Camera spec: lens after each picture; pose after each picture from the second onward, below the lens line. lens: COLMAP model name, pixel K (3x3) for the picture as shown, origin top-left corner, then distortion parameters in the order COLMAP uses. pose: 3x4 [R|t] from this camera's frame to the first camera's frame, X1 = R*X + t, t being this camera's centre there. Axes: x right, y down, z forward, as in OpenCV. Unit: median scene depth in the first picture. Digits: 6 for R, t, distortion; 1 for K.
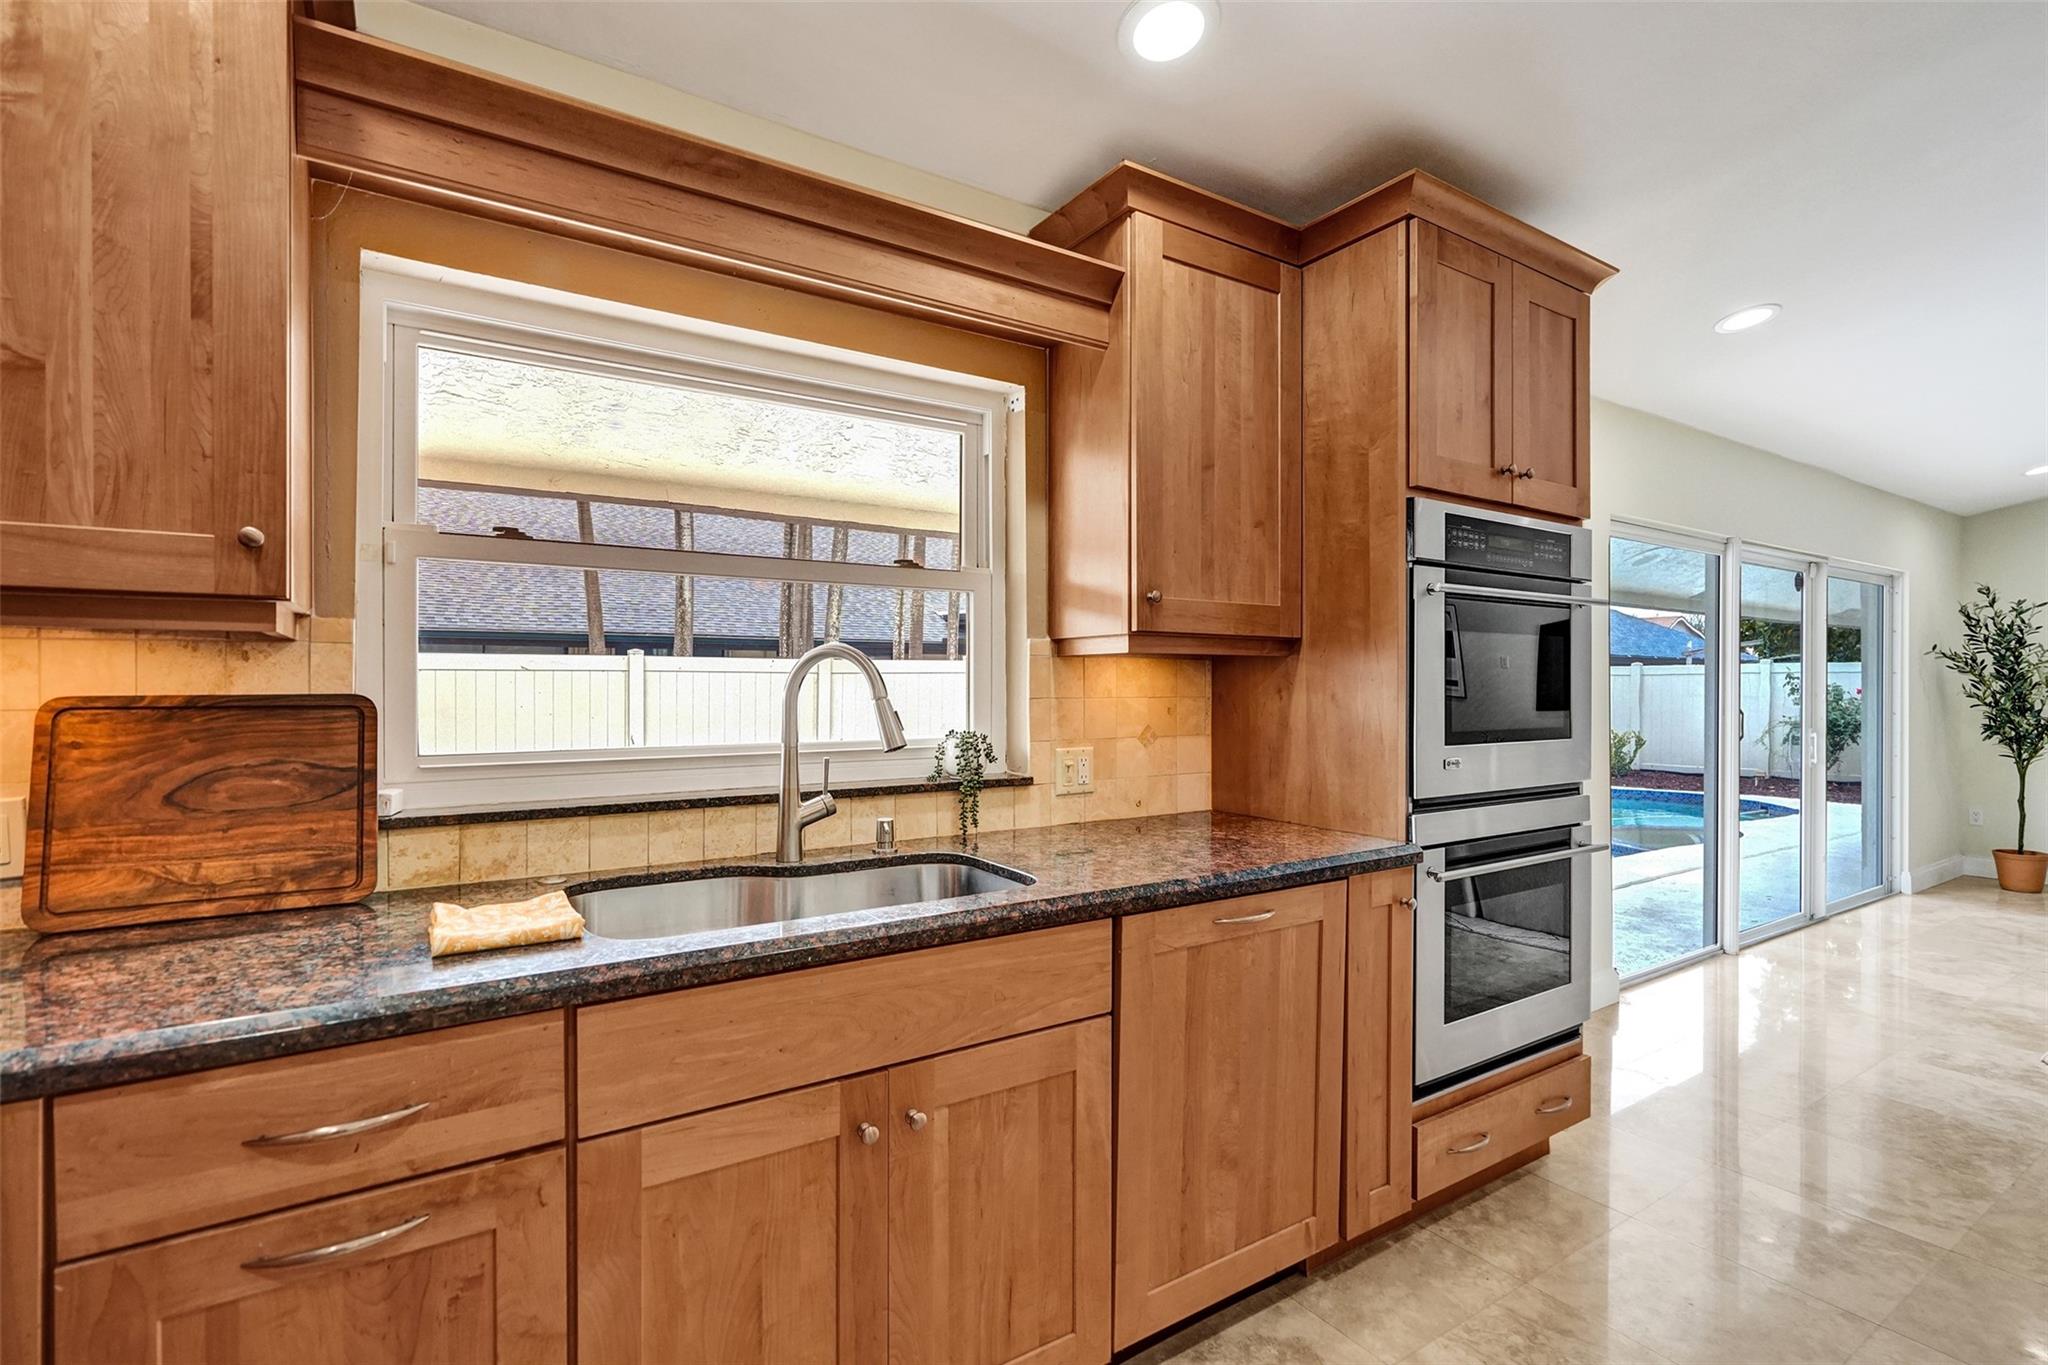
lens RADIAL K [[936.5, 0, 1006.9], [0, 936.5, 684.2], [0, 0, 1]] dist [-0.001892, -0.000567]
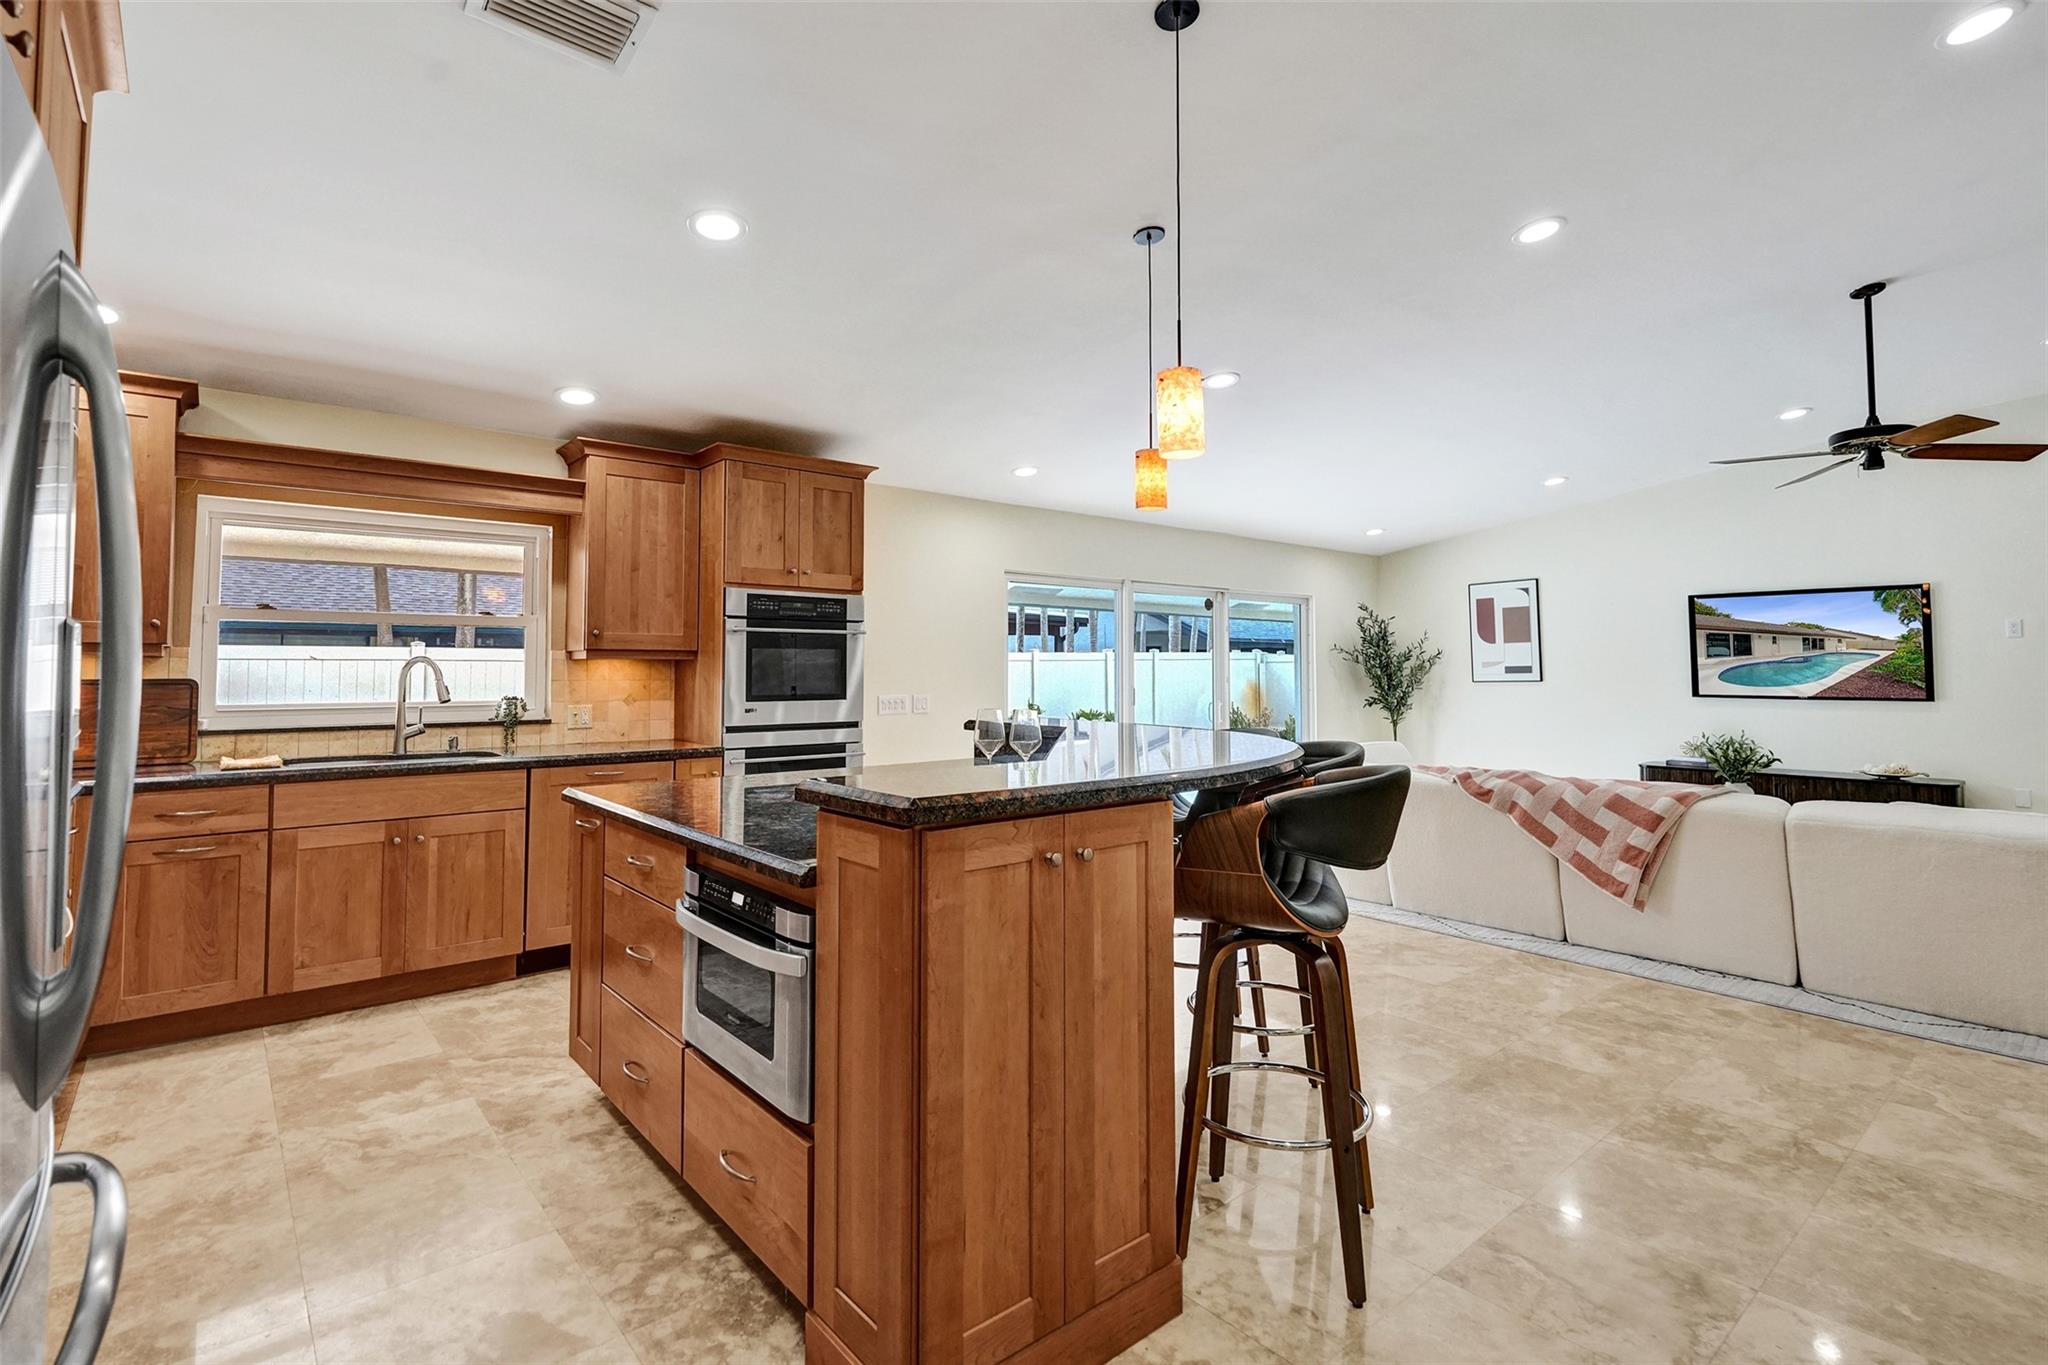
lens RADIAL K [[966.4, 0, 1018.8], [0, 966.4, 627.4], [0, 0, 1]] dist [0.001663, 0.000102]
pose [[0.991107, 0.005635, 0.132947, 0.934843], [0.000198, 0.999039, -0.043819, -0.009557], [-0.133066, 0.043455, 0.990154, -1.508271]]
